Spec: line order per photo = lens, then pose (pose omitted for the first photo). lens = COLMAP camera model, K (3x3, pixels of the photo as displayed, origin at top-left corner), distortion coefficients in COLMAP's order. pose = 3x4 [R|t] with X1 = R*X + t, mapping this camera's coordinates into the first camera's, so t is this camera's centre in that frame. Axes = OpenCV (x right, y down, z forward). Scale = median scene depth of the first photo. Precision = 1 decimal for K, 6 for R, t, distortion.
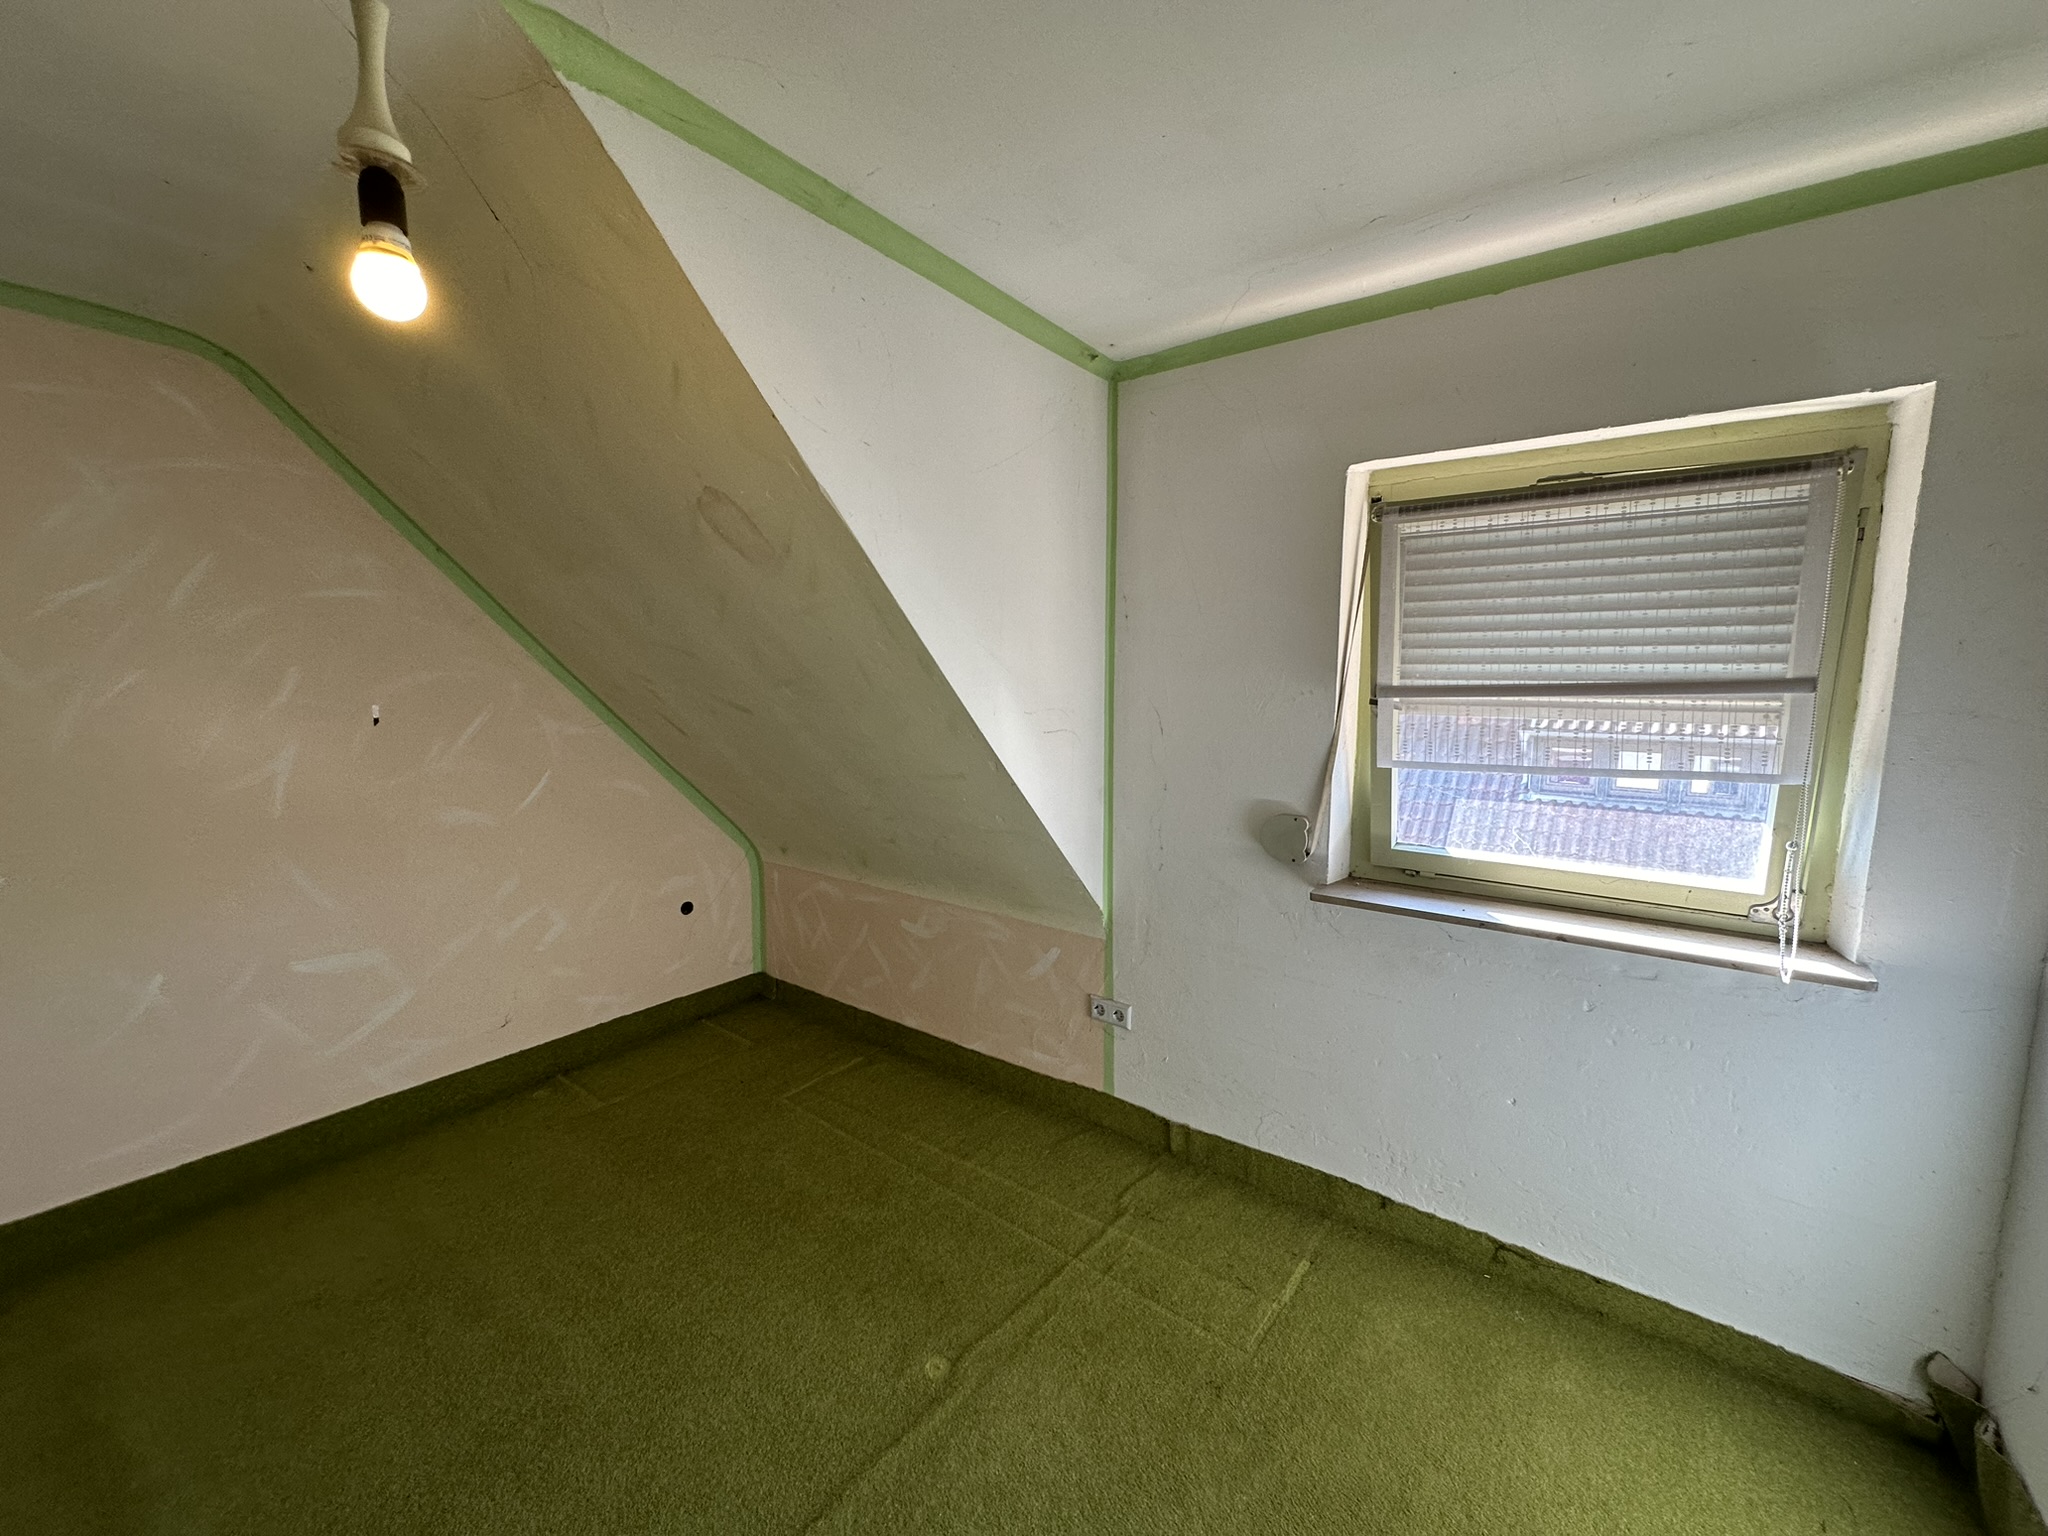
lens RADIAL K [[815.8, 0, 1021.9], [0, 815.8, 768.3], [0, 0, 1]] dist [-0.002655, 0.000854]
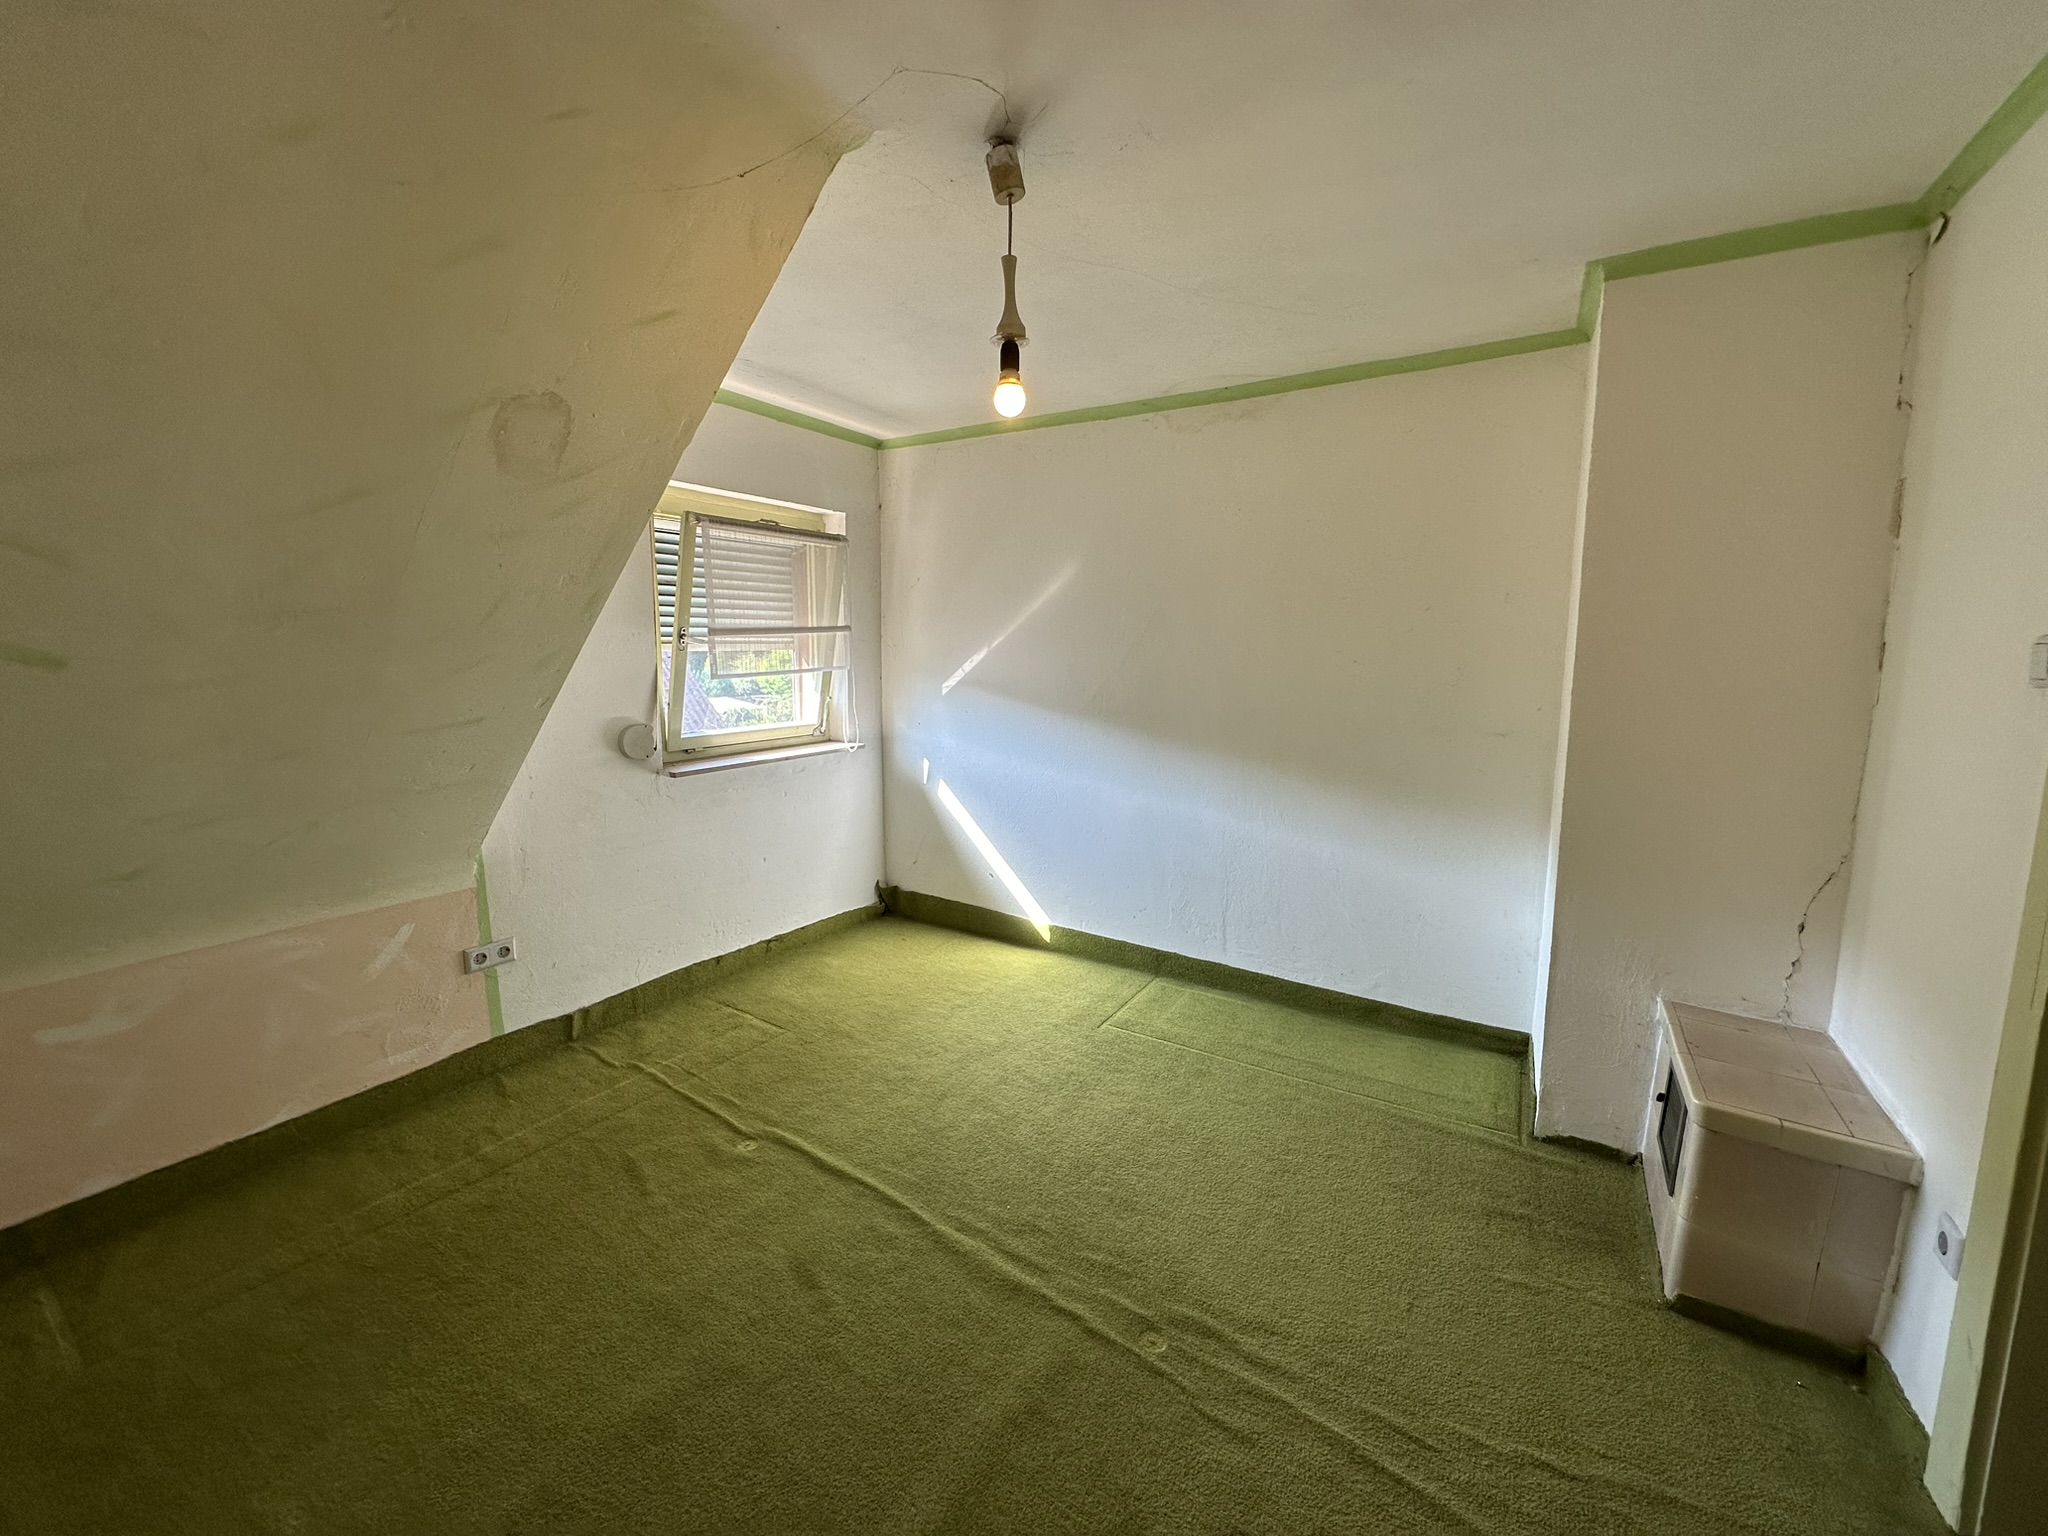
lens RADIAL K [[815.8, 0, 1022.0], [0, 815.8, 761.6], [0, 0, 1]] dist [-0.002655, 0.000854]
pose [[-0.071735, -0.147029, 0.986528, -0.902468], [0.117410, 0.980955, 0.154735, -0.015180], [-0.990489, 0.126928, -0.053106, 0.372652]]
